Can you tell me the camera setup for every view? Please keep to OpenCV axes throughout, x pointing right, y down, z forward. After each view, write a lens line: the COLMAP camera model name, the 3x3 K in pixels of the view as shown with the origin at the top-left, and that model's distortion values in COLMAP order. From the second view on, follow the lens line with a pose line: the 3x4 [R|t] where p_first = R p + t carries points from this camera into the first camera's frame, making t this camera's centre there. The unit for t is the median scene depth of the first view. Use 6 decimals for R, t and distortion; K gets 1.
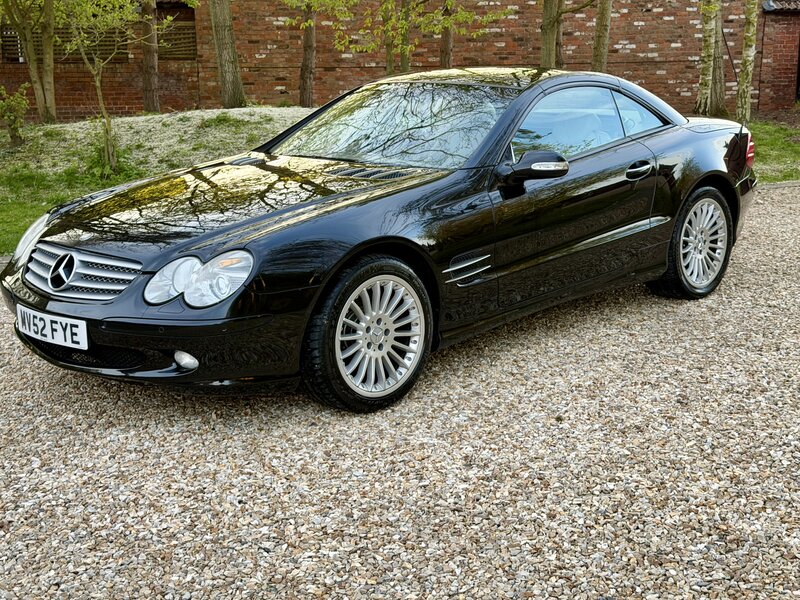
lens RADIAL K [[1106.4, 0, 400.0], [0, 1106.4, 300.0], [0, 0, 1]] dist [0.207463, -0.381618]
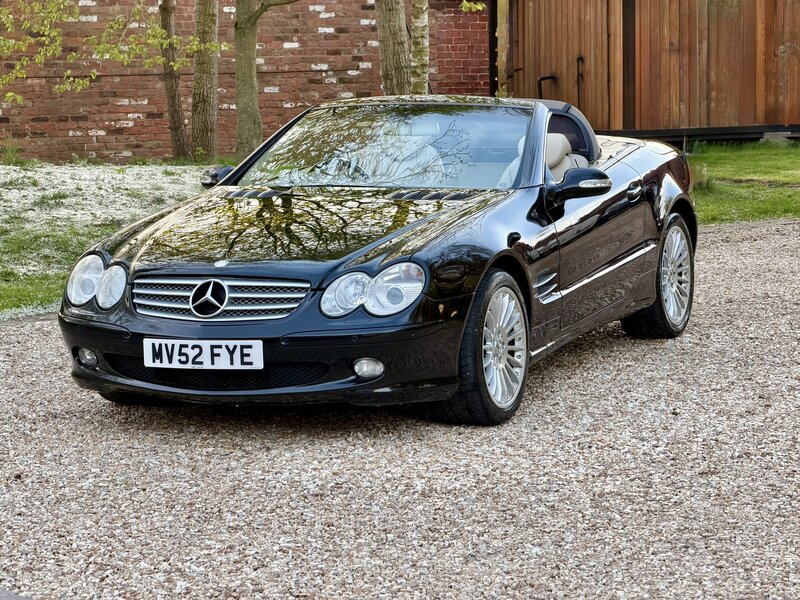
lens RADIAL K [[2404.0, 0, 400.0], [0, 2404.0, 300.0], [0, 0, 1]] dist [0.238284, 0.234756]
pose [[0.930700, -0.046958, 0.362757, -0.882058], [0.087529, 0.991504, -0.096222, 0.188357], [-0.355156, 0.121306, 0.926903, -0.991652]]
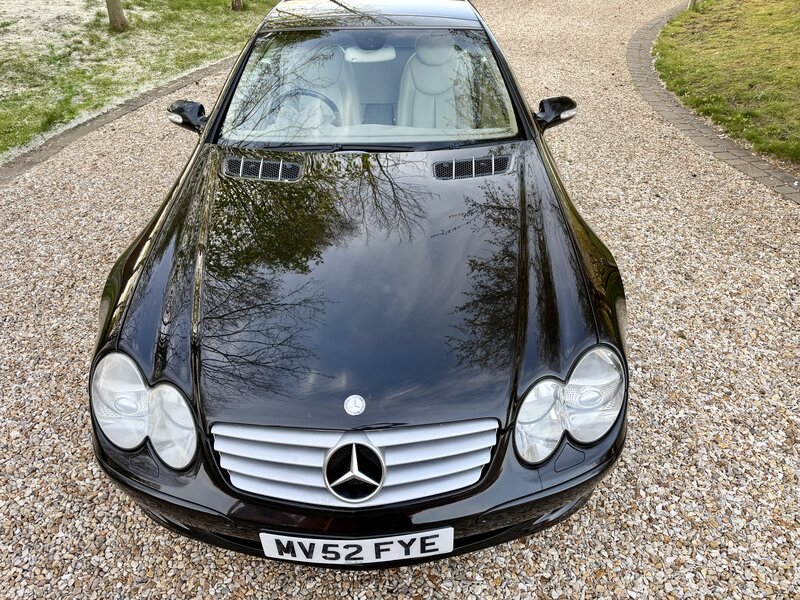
lens RADIAL K [[538.3, 0, 387.9], [0, 538.3, 299.1], [0, 0, 1]] dist [0.094282, -0.067096]
pose [[0.715122, -0.410825, 0.565530, -0.410111], [0.157841, 0.883066, 0.441905, -0.243172], [-0.680946, -0.226752, 0.696345, 0.760954]]
